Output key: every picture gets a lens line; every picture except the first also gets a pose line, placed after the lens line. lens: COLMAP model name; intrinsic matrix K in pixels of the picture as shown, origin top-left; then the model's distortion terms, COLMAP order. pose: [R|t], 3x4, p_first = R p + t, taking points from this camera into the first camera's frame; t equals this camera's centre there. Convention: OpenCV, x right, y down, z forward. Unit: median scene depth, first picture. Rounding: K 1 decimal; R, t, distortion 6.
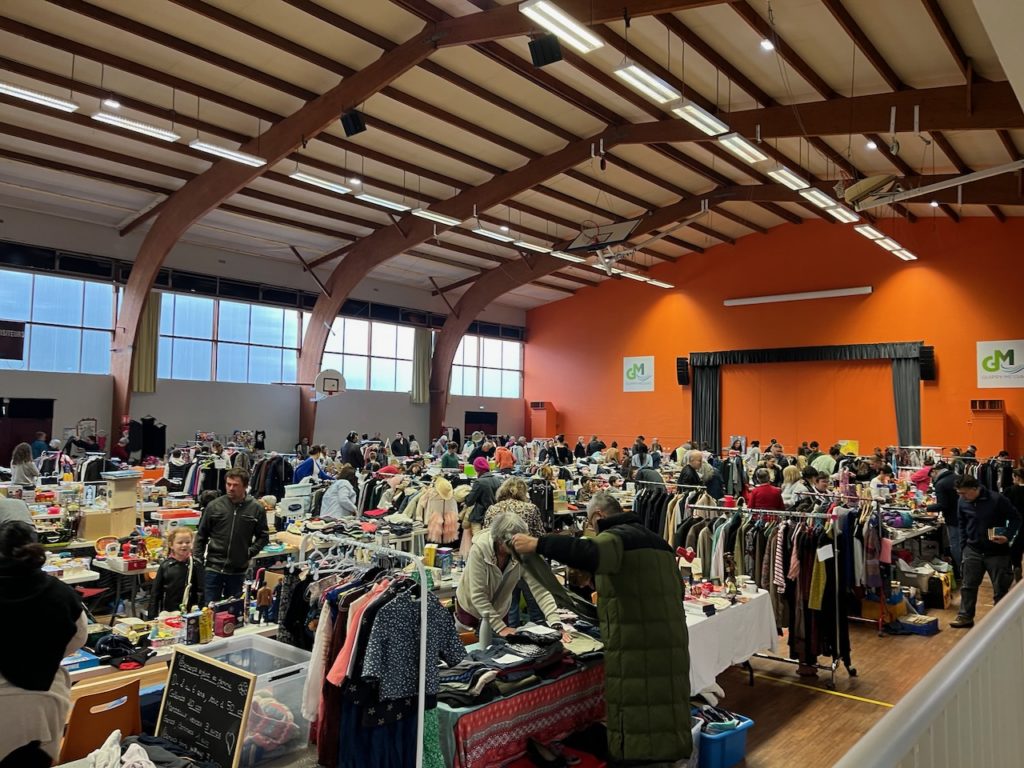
lens RADIAL K [[786.7, 0, 510.9], [0, 786.7, 365.3], [0, 0, 1]] dist [0.082501, -0.092762]
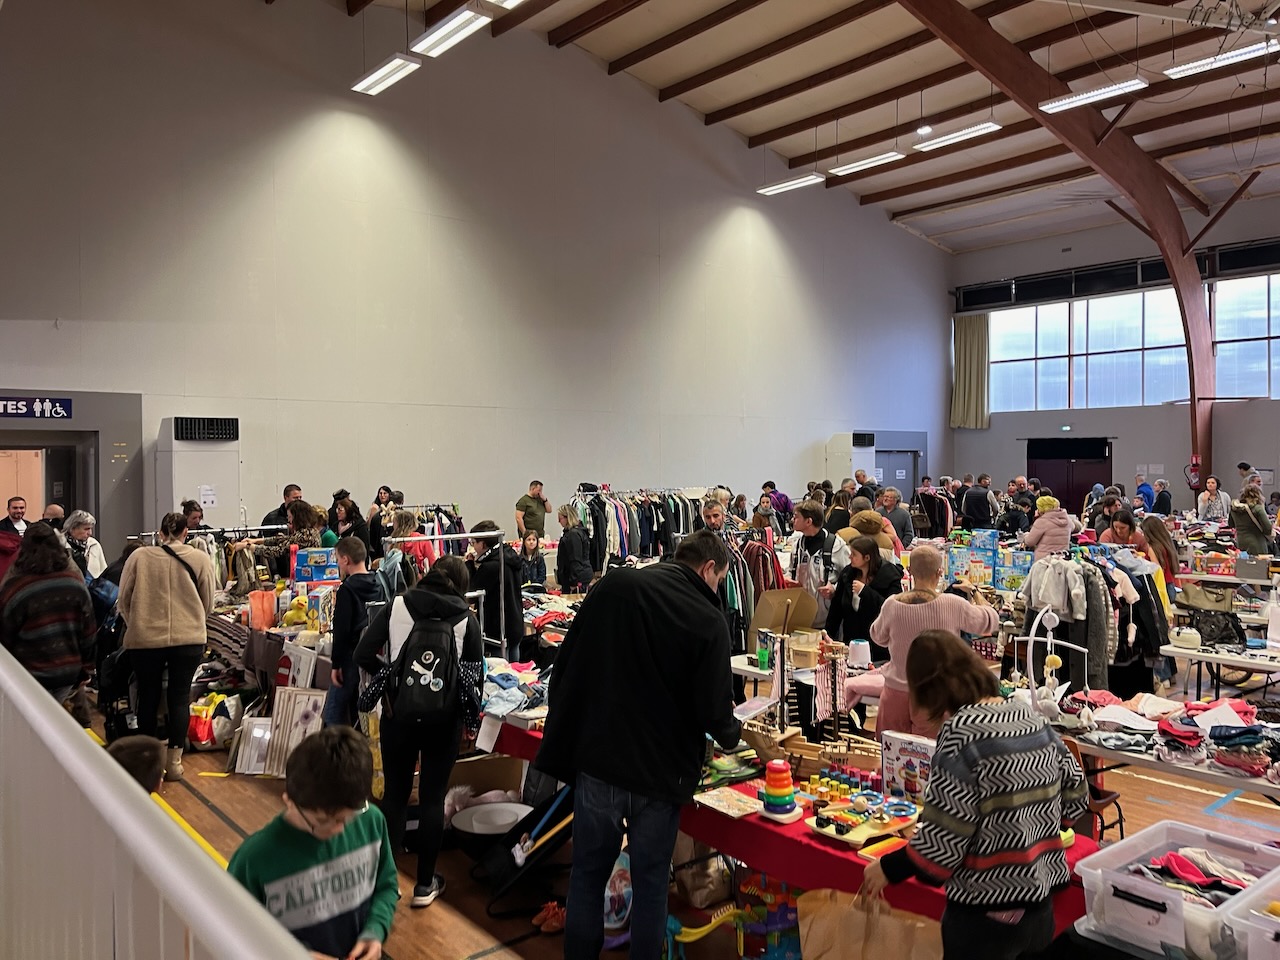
lens RADIAL K [[983.4, 0, 638.6], [0, 983.4, 456.6], [0, 0, 1]] dist [0.082501, -0.092762]
pose [[-0.197672, -0.018724, -0.980089, 0.756988], [0.073313, 0.996735, -0.033829, 0.079589], [0.977523, -0.078541, -0.195654, 0.910807]]
